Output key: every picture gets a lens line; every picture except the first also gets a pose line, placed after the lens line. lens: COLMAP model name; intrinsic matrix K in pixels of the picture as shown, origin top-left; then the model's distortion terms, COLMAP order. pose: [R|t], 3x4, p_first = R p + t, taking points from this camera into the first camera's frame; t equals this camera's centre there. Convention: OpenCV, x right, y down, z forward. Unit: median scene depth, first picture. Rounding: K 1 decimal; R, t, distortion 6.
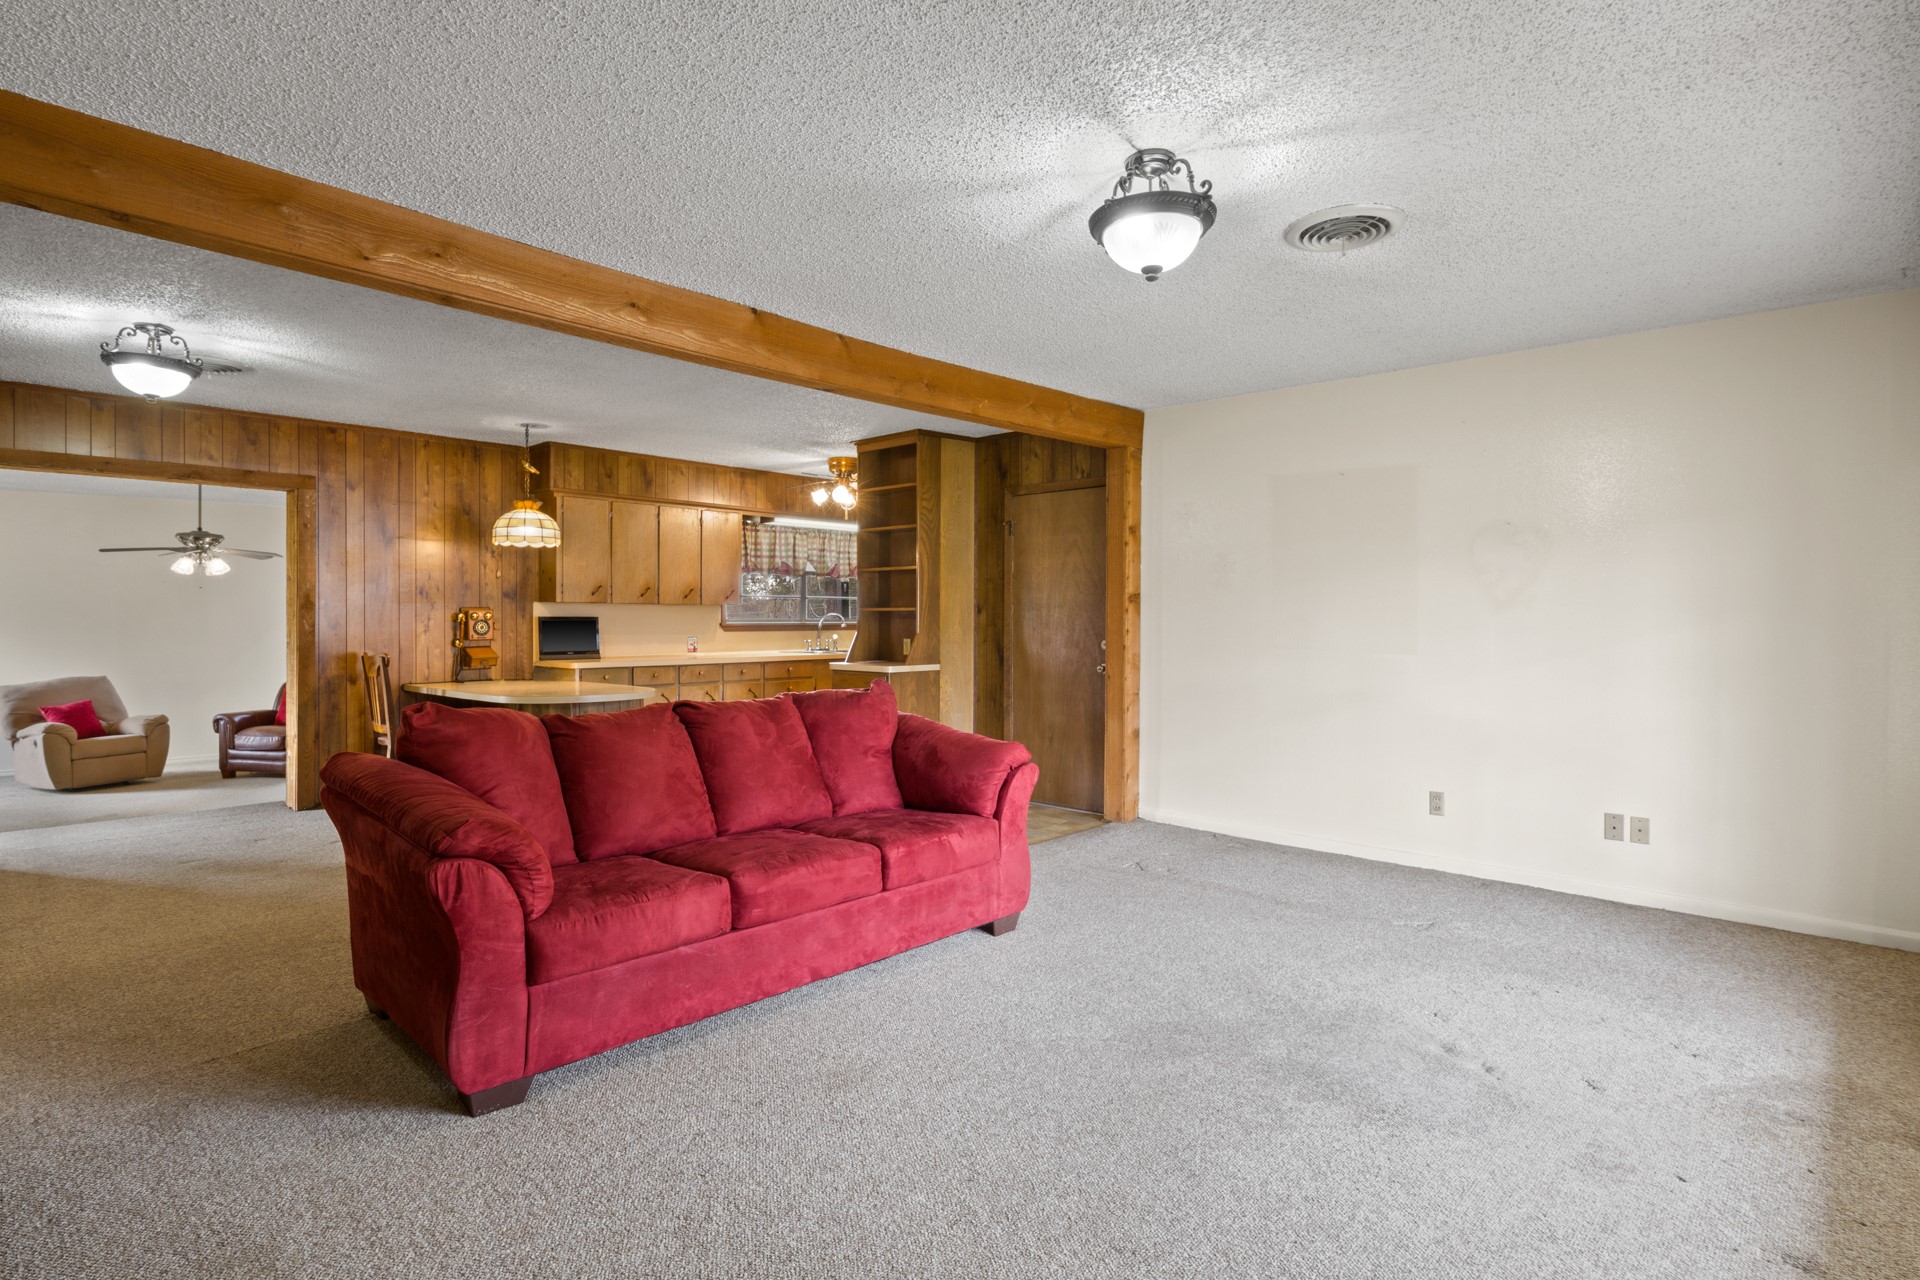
lens RADIAL K [[961.6, 0, 968.3], [0, 961.6, 610.0], [0, 0, 1]] dist [-0.000631, -0.010793]
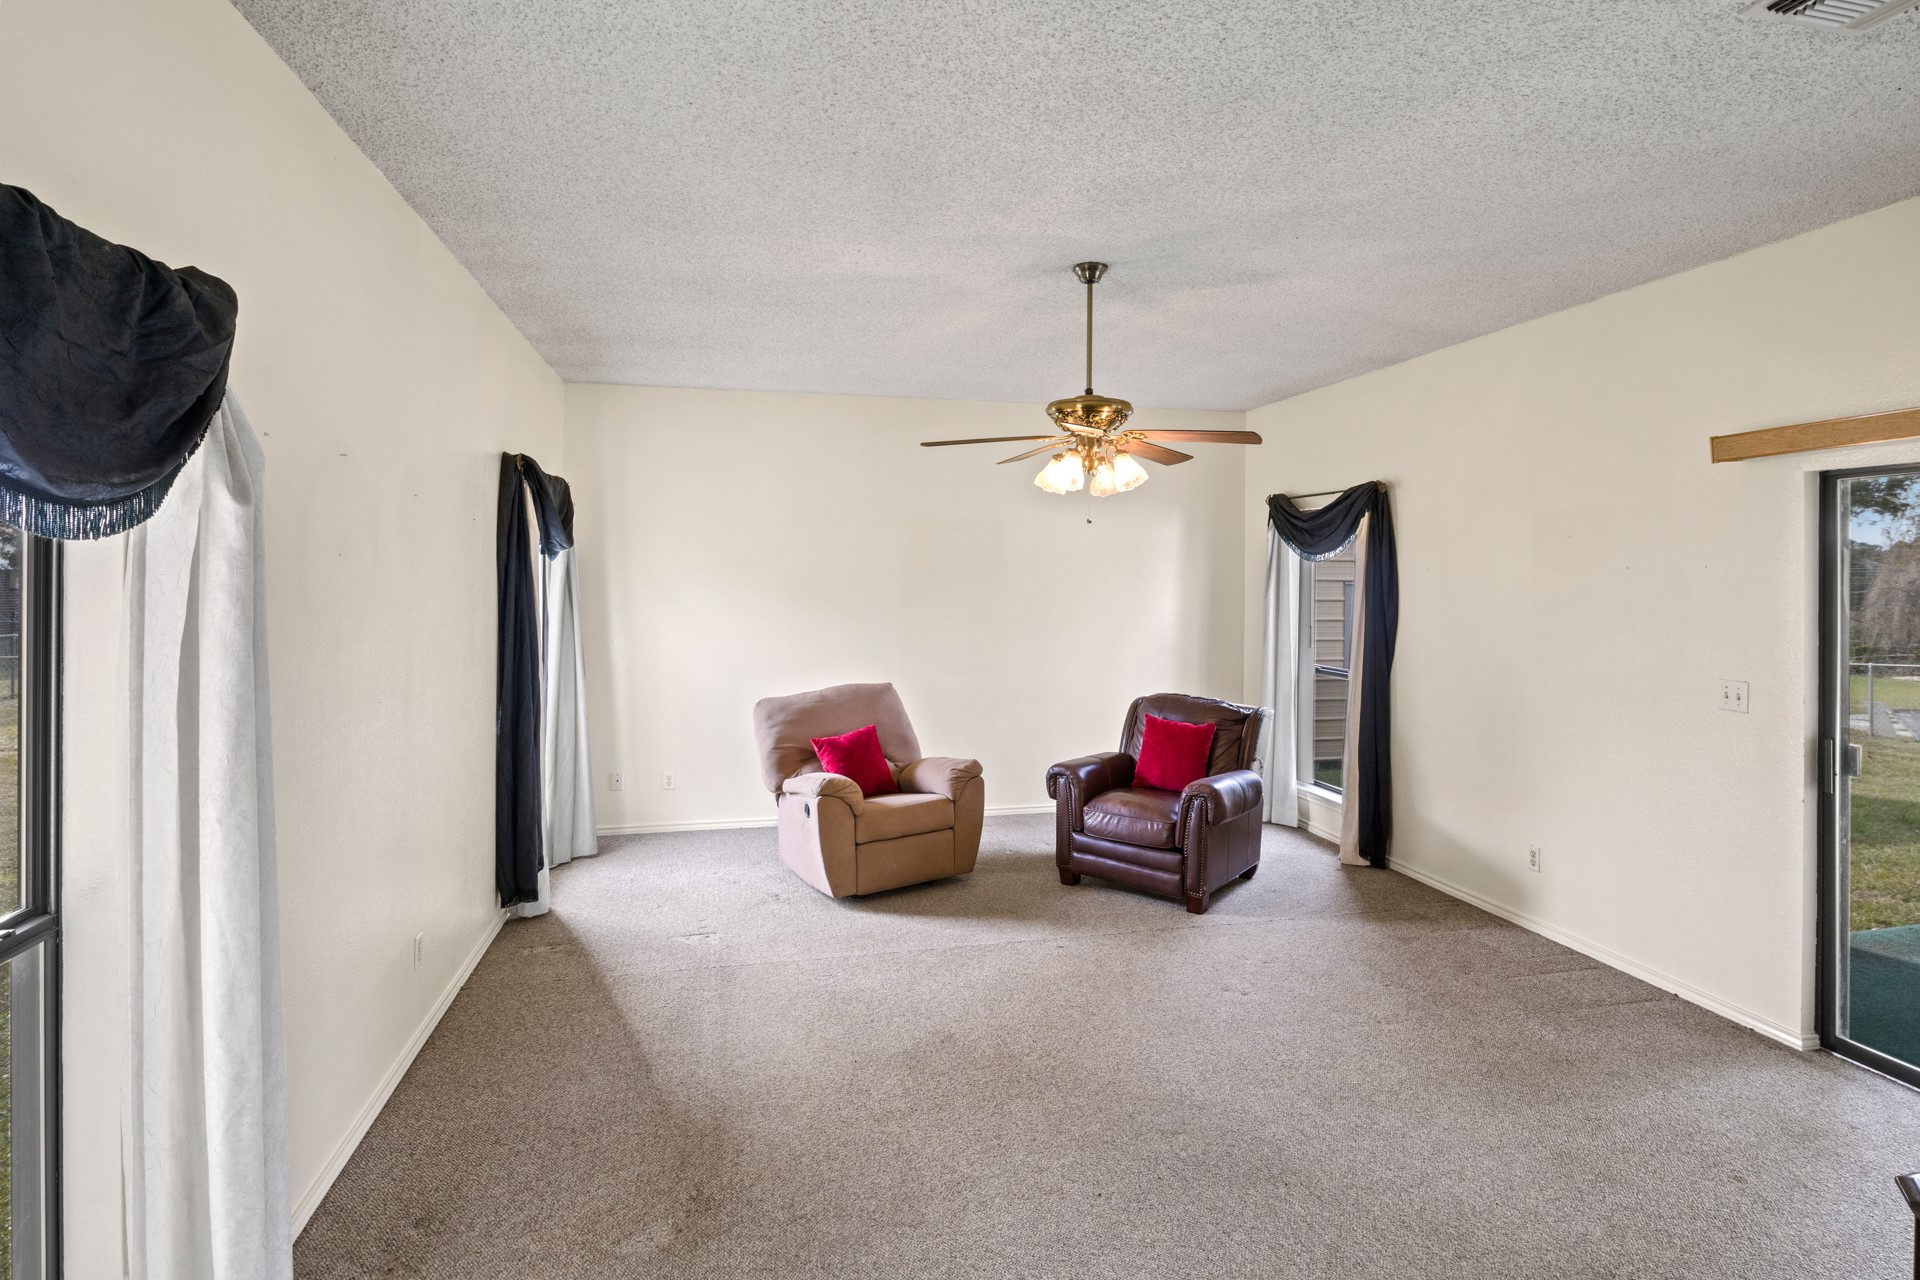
lens RADIAL K [[982.5, 0, 961.2], [0, 982.5, 577.7], [0, 0, 1]] dist [-0.003150, -0.000414]
pose [[0.826178, -0.004887, -0.563388, -0.594629], [0.006025, 0.999982, 0.000162, 0.001709], [0.563377, -0.003529, 0.826193, 0.587719]]
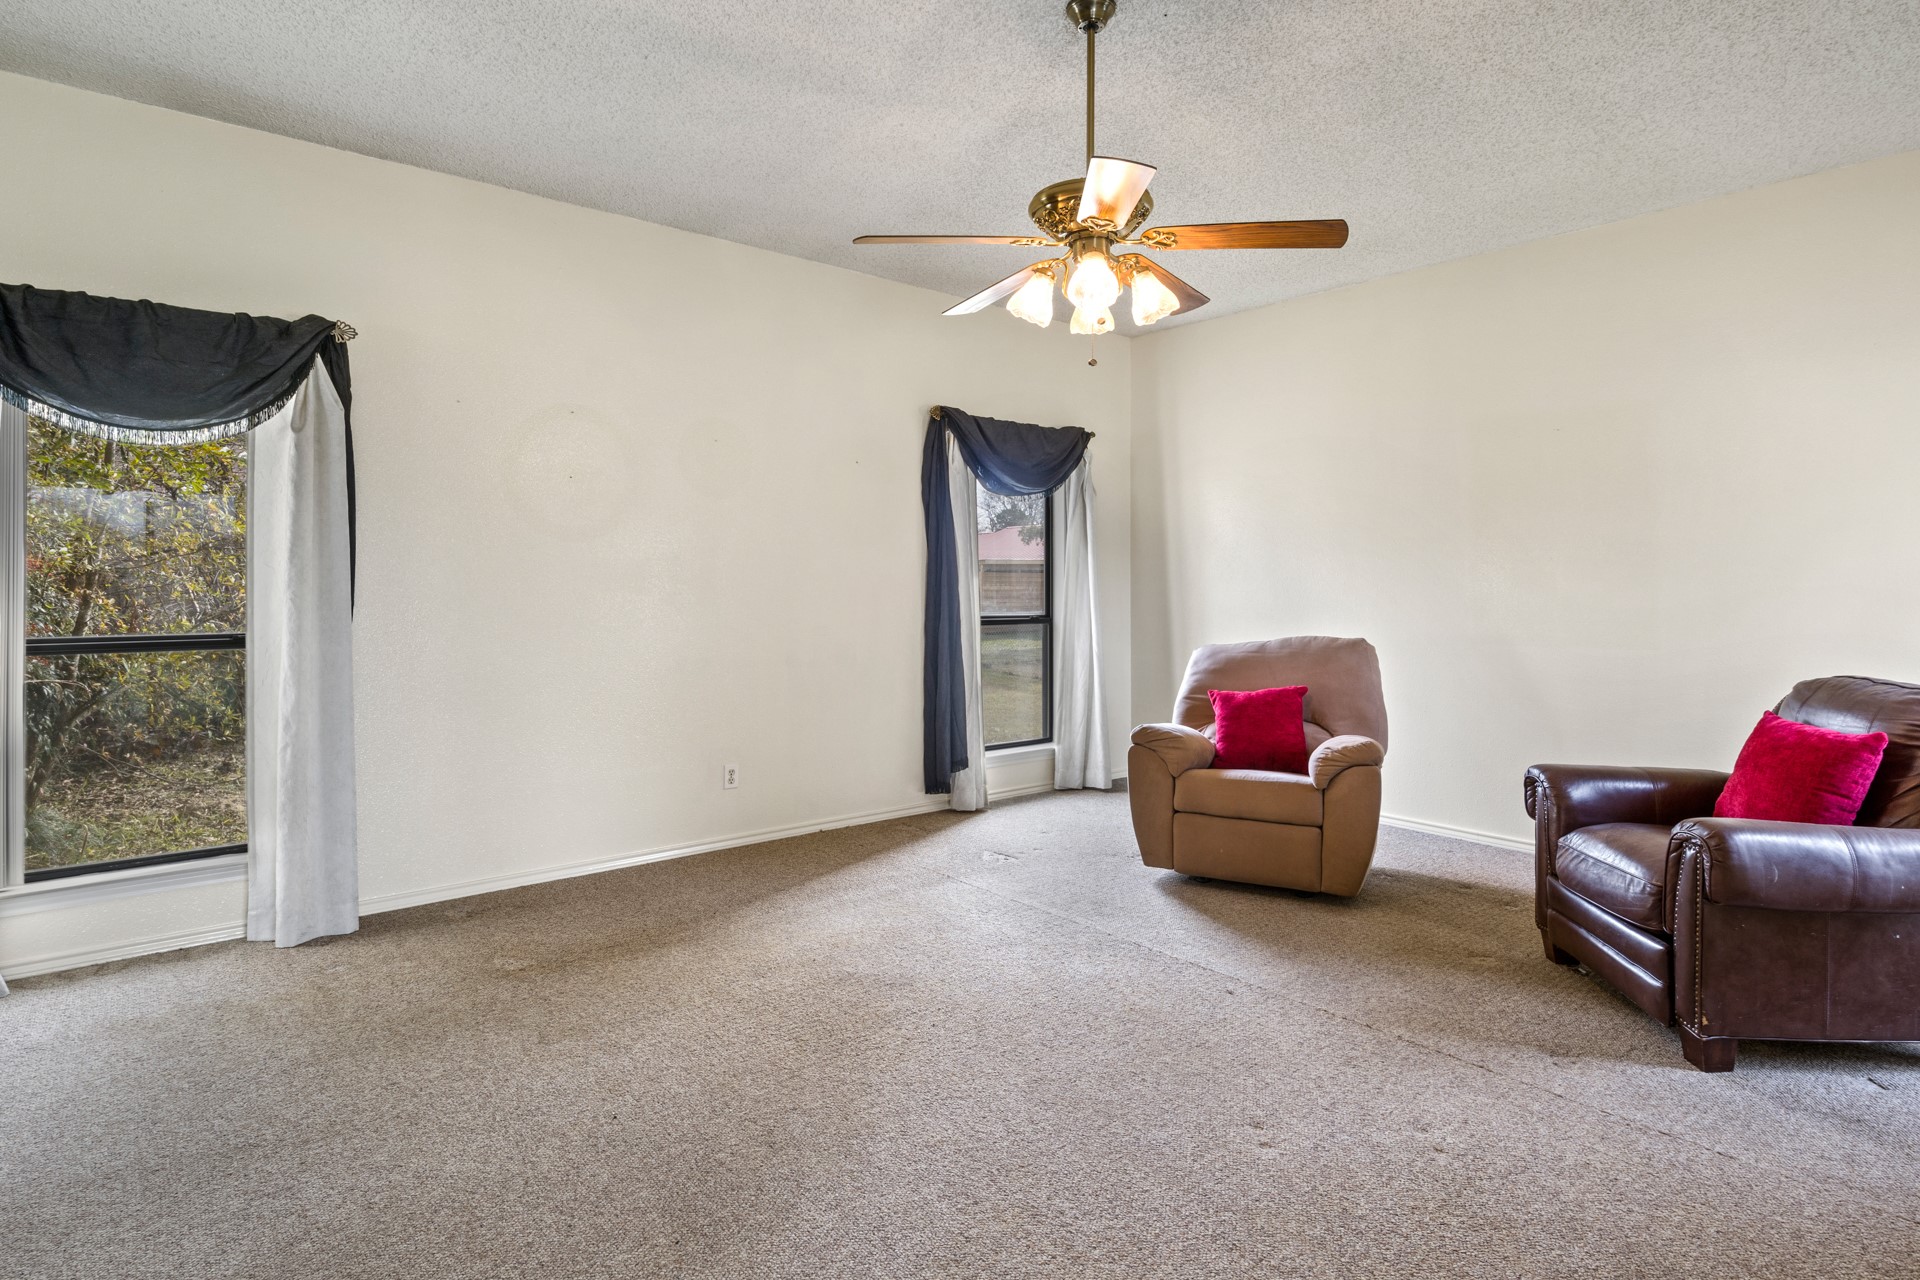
lens RADIAL K [[982.5, 0, 961.2], [0, 982.5, 577.7], [0, 0, 1]] dist [-0.003150, -0.000414]
pose [[-0.131207, -0.013351, -0.991265, -0.469960], [0.006768, 0.999874, -0.014363, 0.052300], [0.991332, -0.008594, -0.131100, 1.012087]]
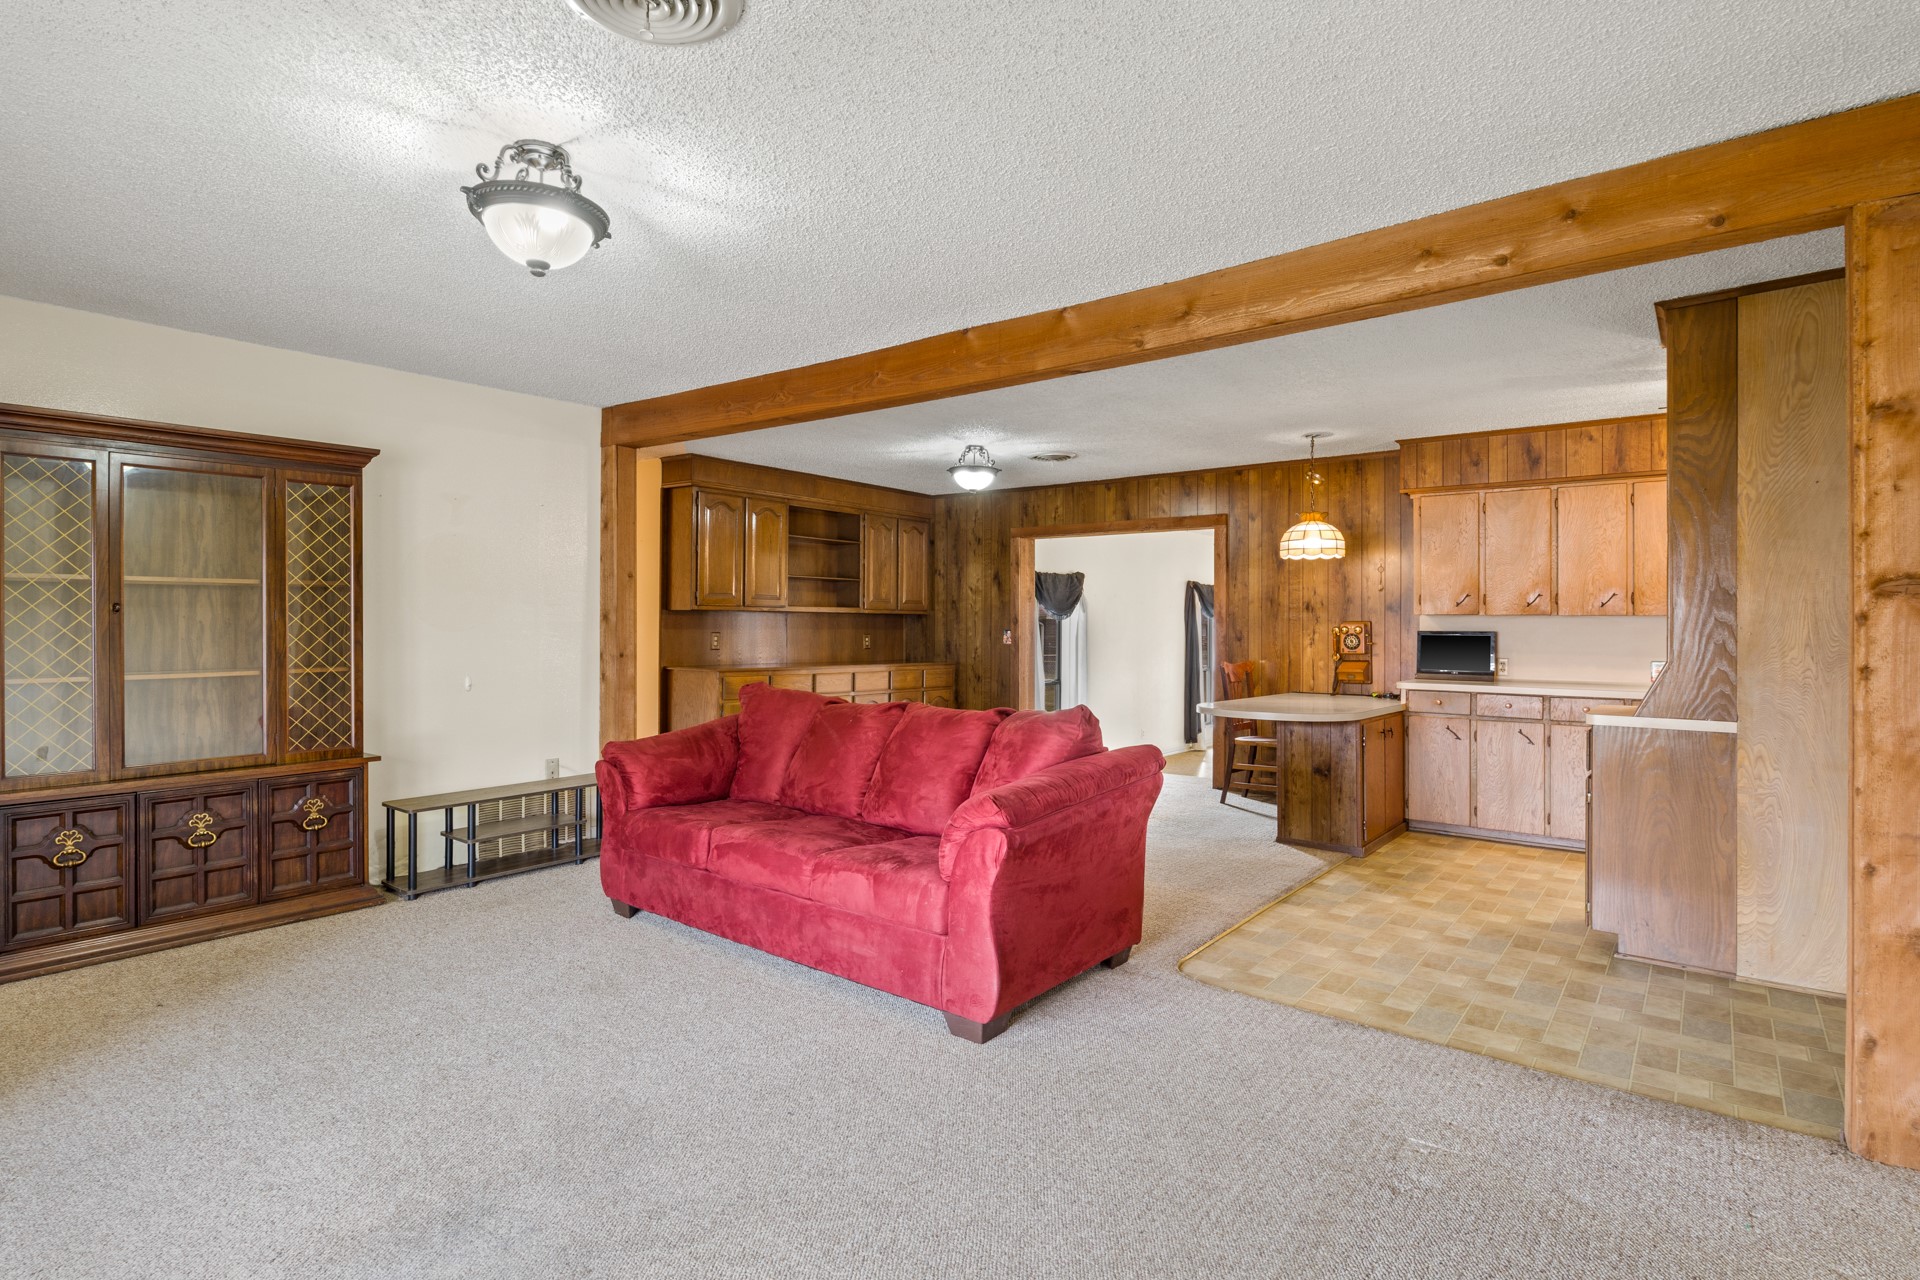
lens RADIAL K [[961.6, 0, 968.3], [0, 961.6, 610.0], [0, 0, 1]] dist [-0.000631, -0.010793]
pose [[0.088141, -0.018258, -0.995941, 0.366609], [-0.000320, 0.999831, -0.018358, 0.003378], [0.996108, 0.001937, 0.088120, 0.421837]]
